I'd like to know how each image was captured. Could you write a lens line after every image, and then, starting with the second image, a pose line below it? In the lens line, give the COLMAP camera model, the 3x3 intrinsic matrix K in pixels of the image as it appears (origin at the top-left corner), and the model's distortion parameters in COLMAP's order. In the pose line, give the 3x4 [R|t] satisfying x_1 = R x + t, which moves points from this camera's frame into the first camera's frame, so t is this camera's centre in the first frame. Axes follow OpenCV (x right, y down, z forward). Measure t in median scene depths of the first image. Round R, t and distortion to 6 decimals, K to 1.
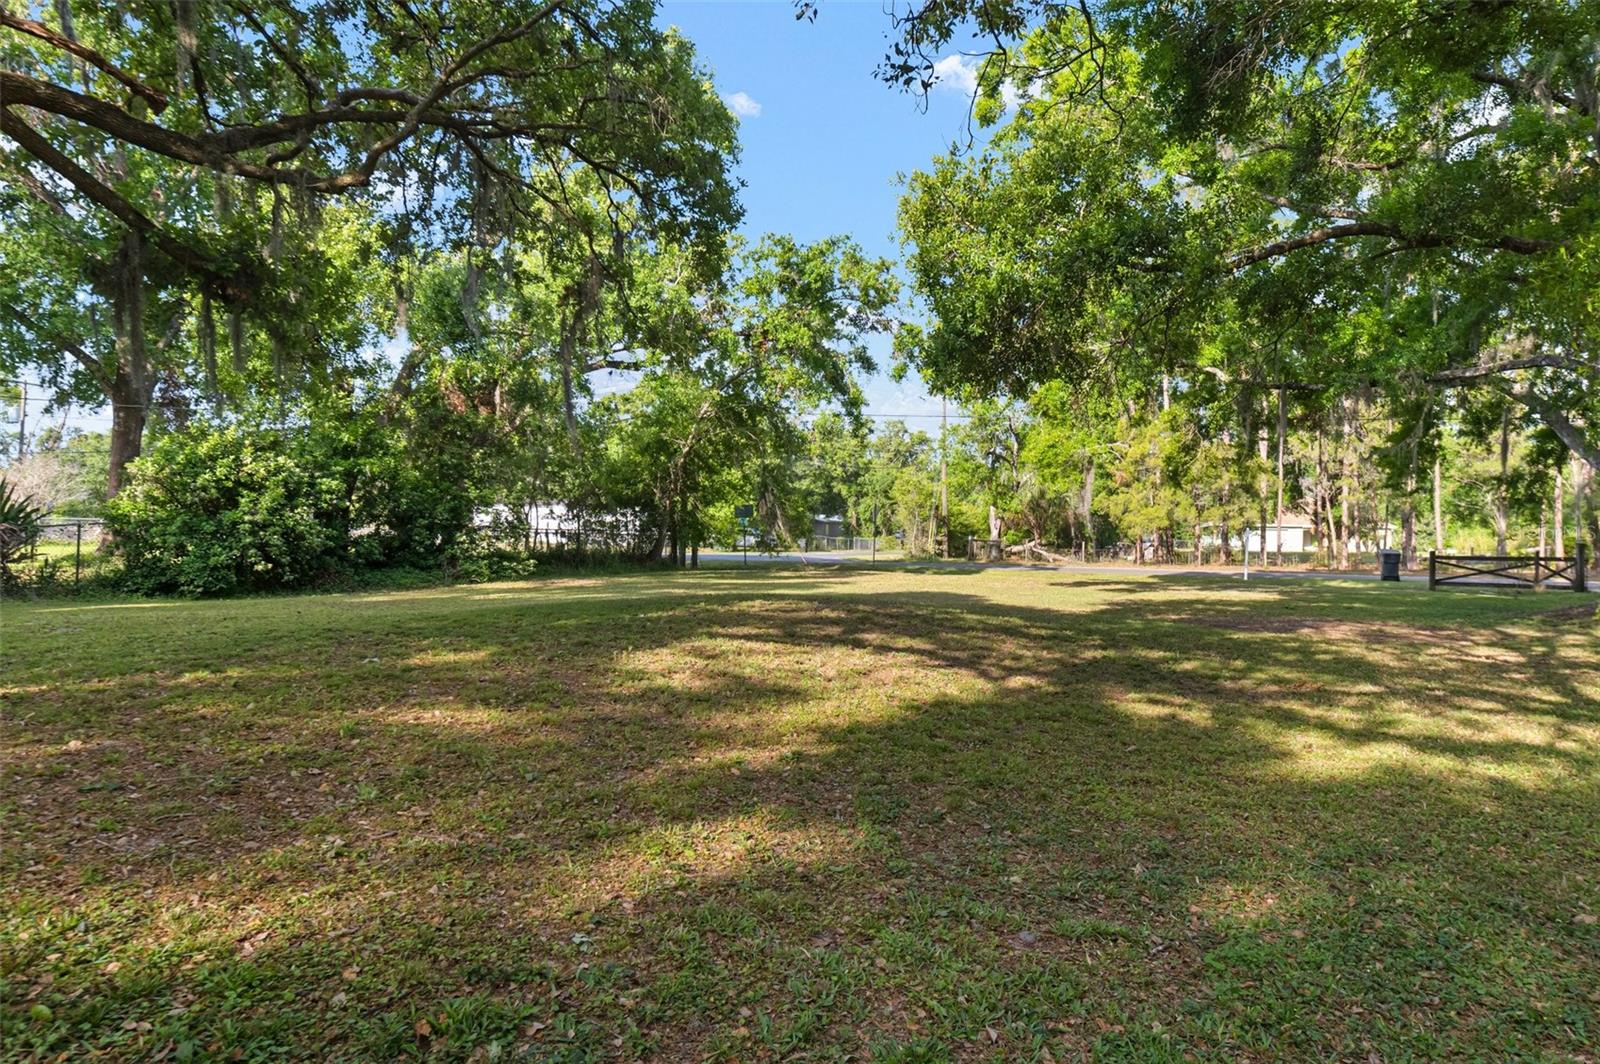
lens RADIAL K [[1003.7, 0, 808.8], [0, 1003.7, 534.5], [0, 0, 1]] dist [0.031966, -0.002075]
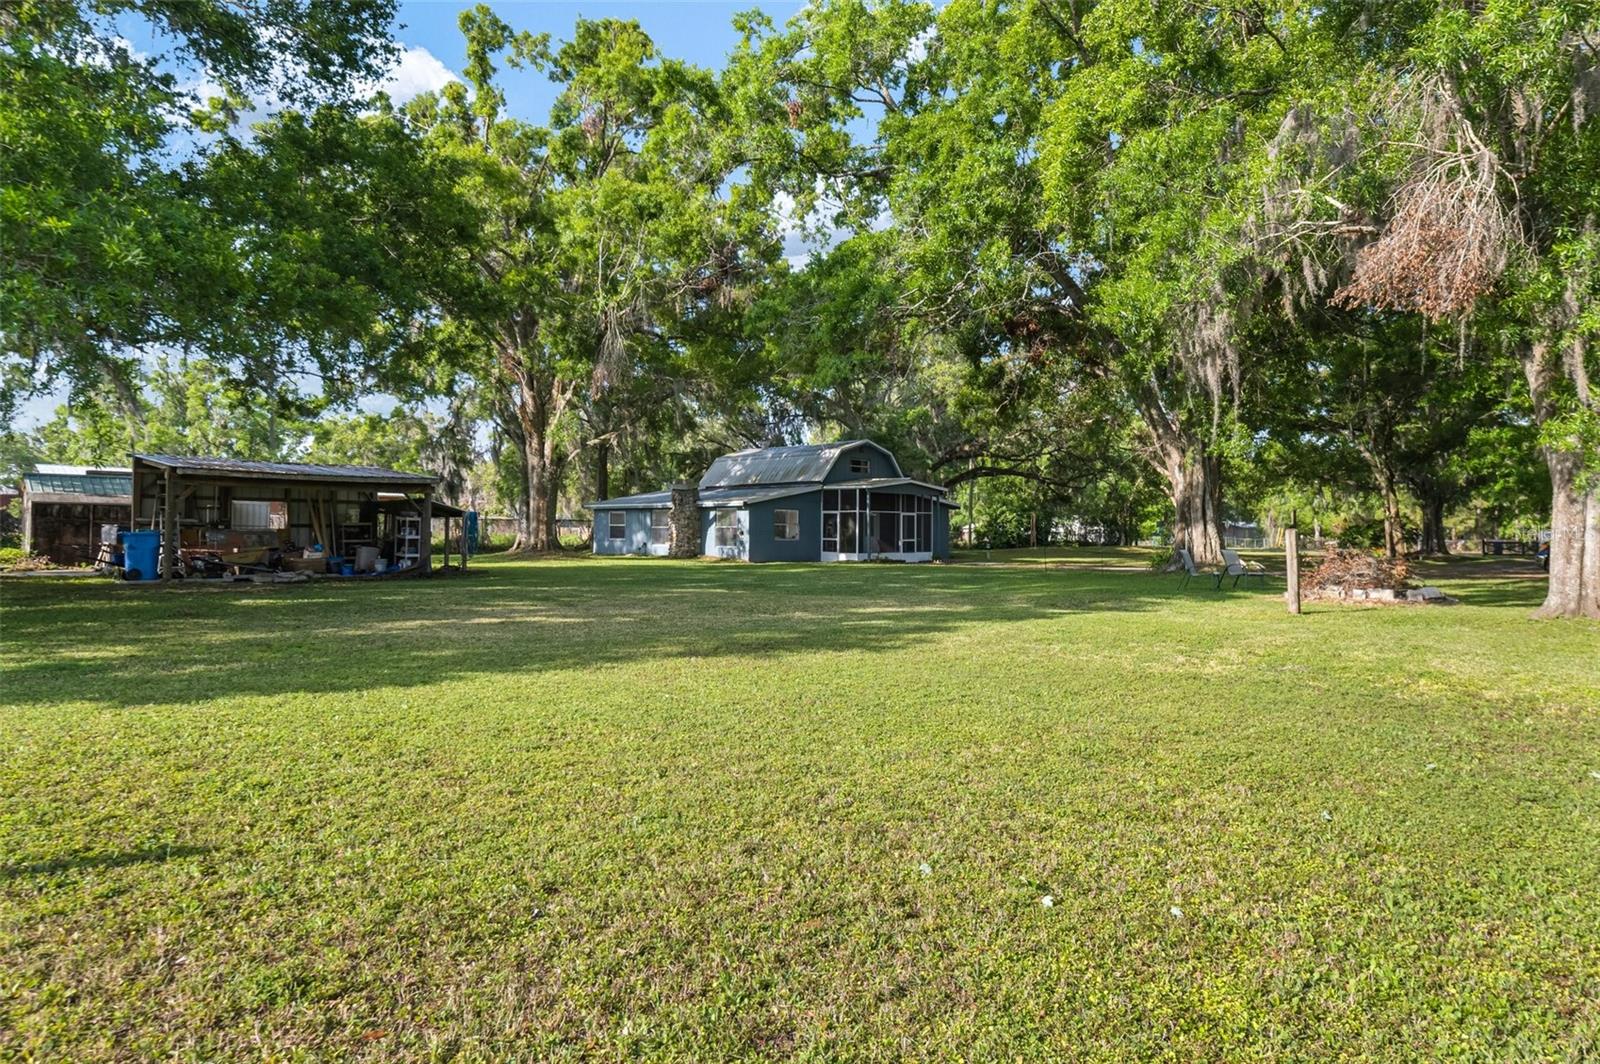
lens RADIAL K [[1003.7, 0, 801.3], [0, 1003.7, 531.4], [0, 0, 1]] dist [0.031966, -0.002075]
pose [[0.906782, -0.012381, -0.421418, 0.114688], [0.007610, 0.999887, -0.013002, 0.011058], [0.421531, 0.008583, 0.906774, -0.986290]]
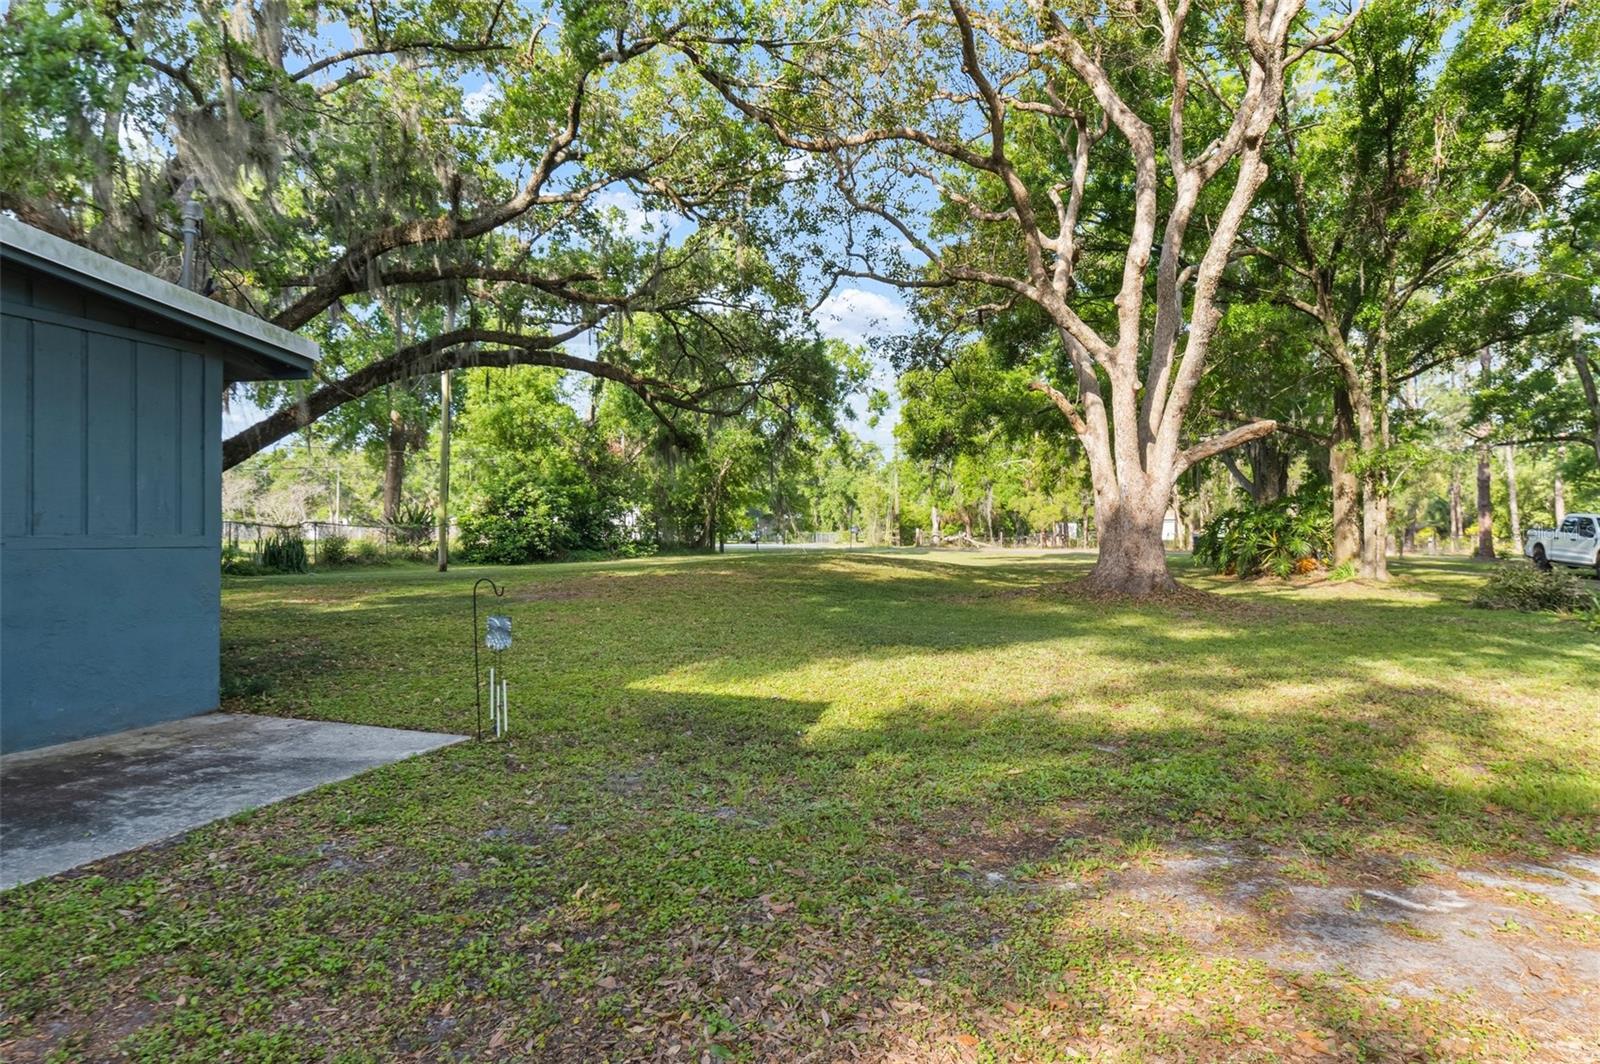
lens RADIAL K [[1003.7, 0, 794.5], [0, 1003.7, 524.7], [0, 0, 1]] dist [0.031966, -0.002075]
pose [[0.998978, -0.010286, 0.044003, -0.058725], [0.010578, 0.999924, -0.006399, 0.002719], [-0.043934, 0.006858, 0.999011, -0.311859]]
